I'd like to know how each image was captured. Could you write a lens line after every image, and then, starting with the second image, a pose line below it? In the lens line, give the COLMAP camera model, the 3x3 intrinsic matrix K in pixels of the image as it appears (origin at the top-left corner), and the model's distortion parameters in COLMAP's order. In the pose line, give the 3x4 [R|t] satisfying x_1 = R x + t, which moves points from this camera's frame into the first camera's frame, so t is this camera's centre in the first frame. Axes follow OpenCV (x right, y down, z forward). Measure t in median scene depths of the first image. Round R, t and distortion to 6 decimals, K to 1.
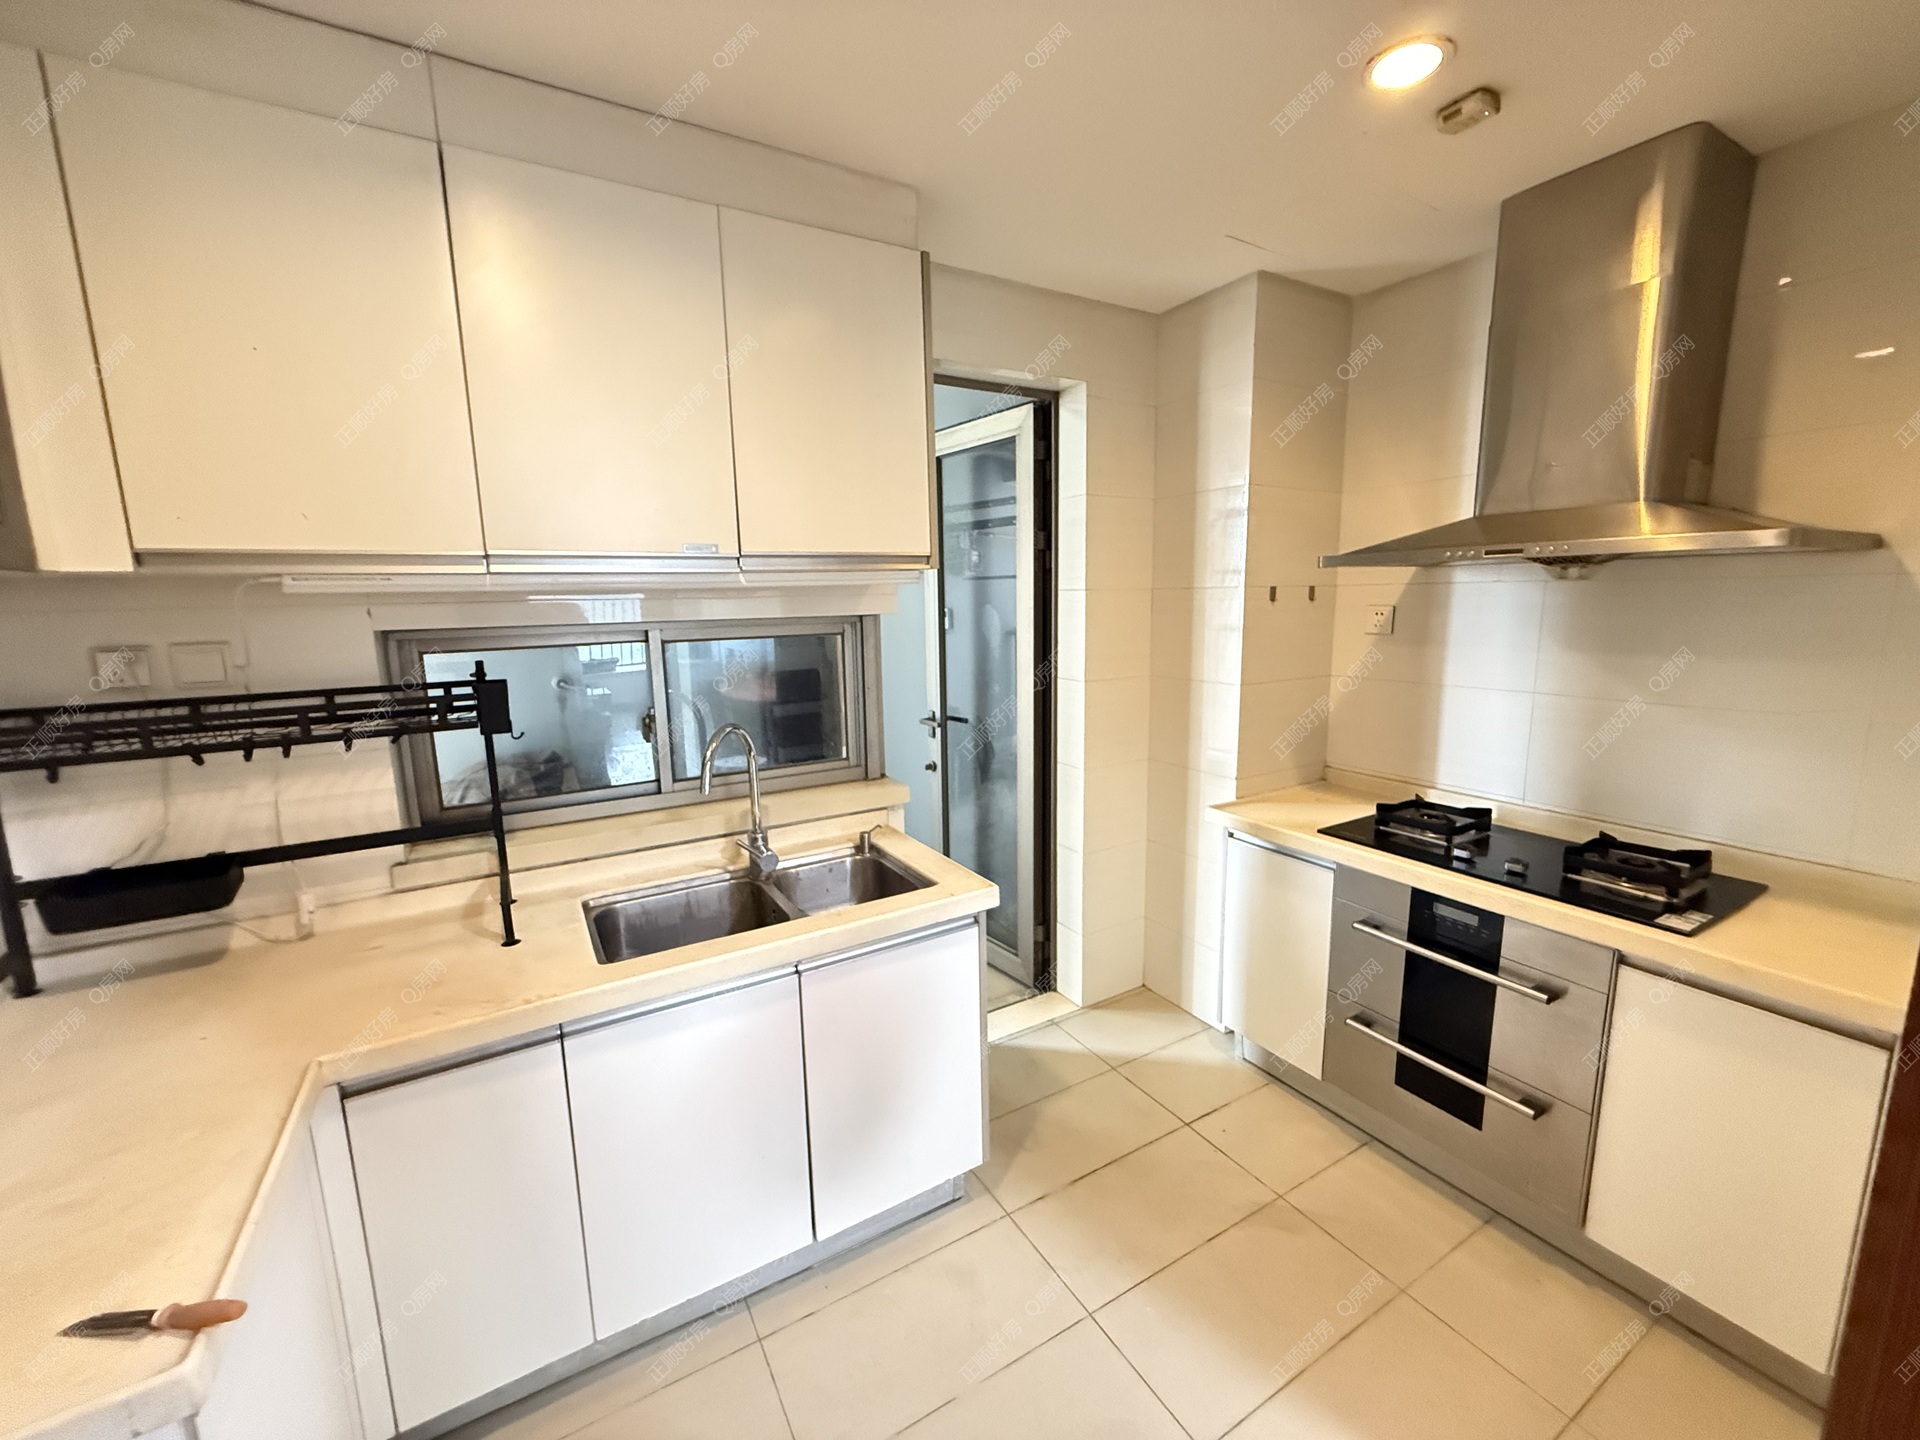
lens RADIAL K [[762.0, 0, 965.1], [0, 762.0, 719.8], [0, 0, 1]] dist [0.001514, 0.000225]
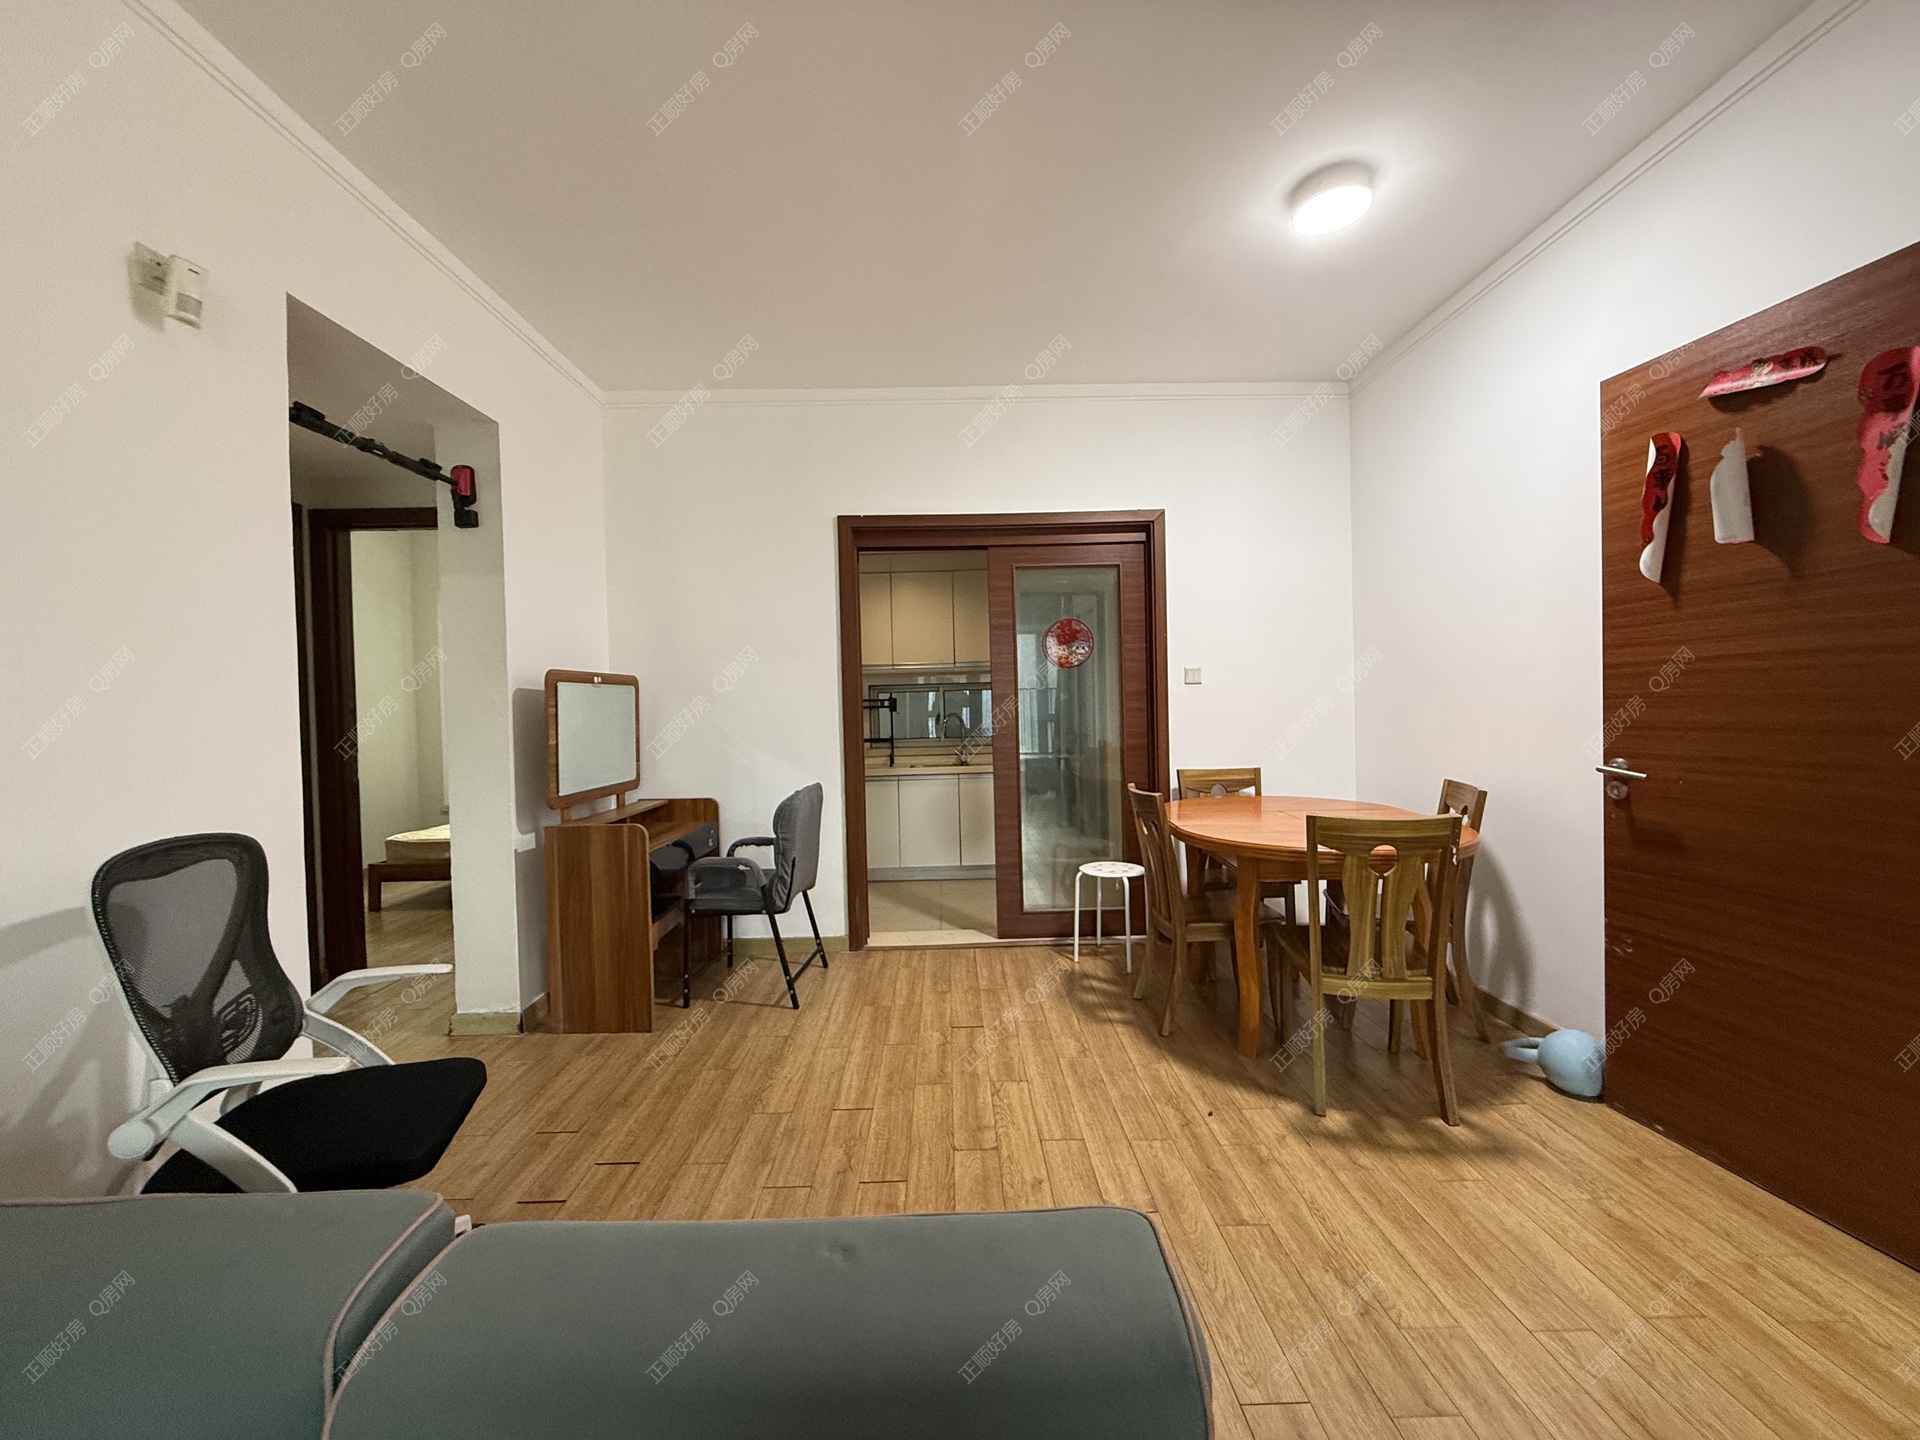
lens RADIAL K [[762.0, 0, 956.5], [0, 762.0, 713.4], [0, 0, 1]] dist [0.001514, 0.000225]
pose [[0.872714, 0.004605, -0.488210, 1.424955], [-0.074855, 0.989395, -0.124478, 0.442528], [0.482459, 0.145179, 0.863803, -2.002289]]
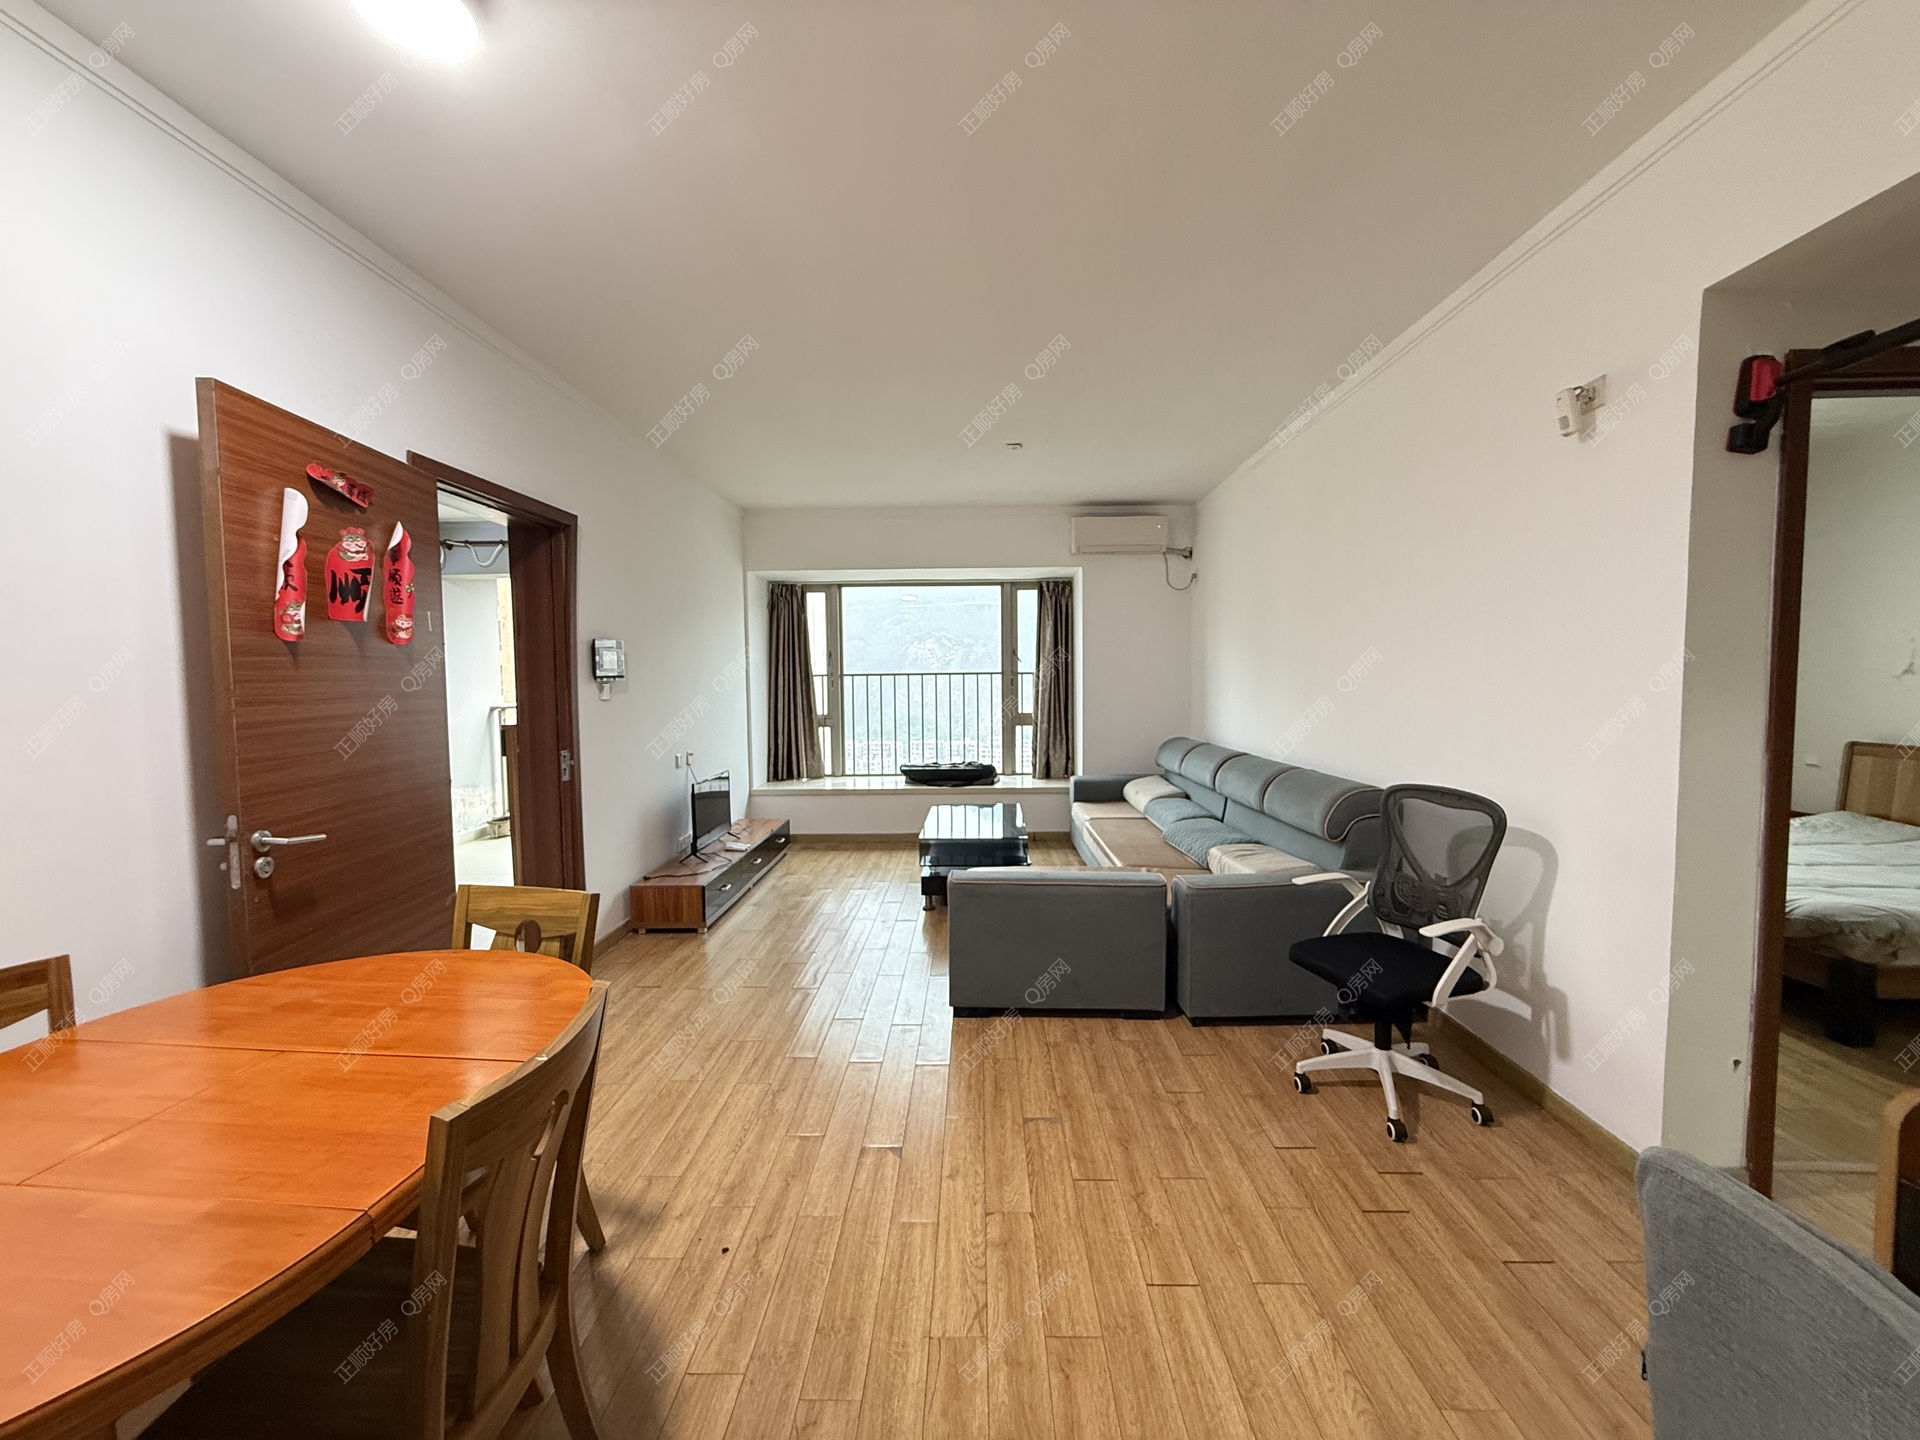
lens RADIAL K [[762.0, 0, 957.3], [0, 762.0, 726.8], [0, 0, 1]] dist [0.001514, 0.000225]
pose [[-0.851544, -0.002209, 0.524278, -1.860482], [0.113783, 0.975378, 0.188919, -0.774337], [-0.511786, 0.220527, -0.830327, 3.979178]]
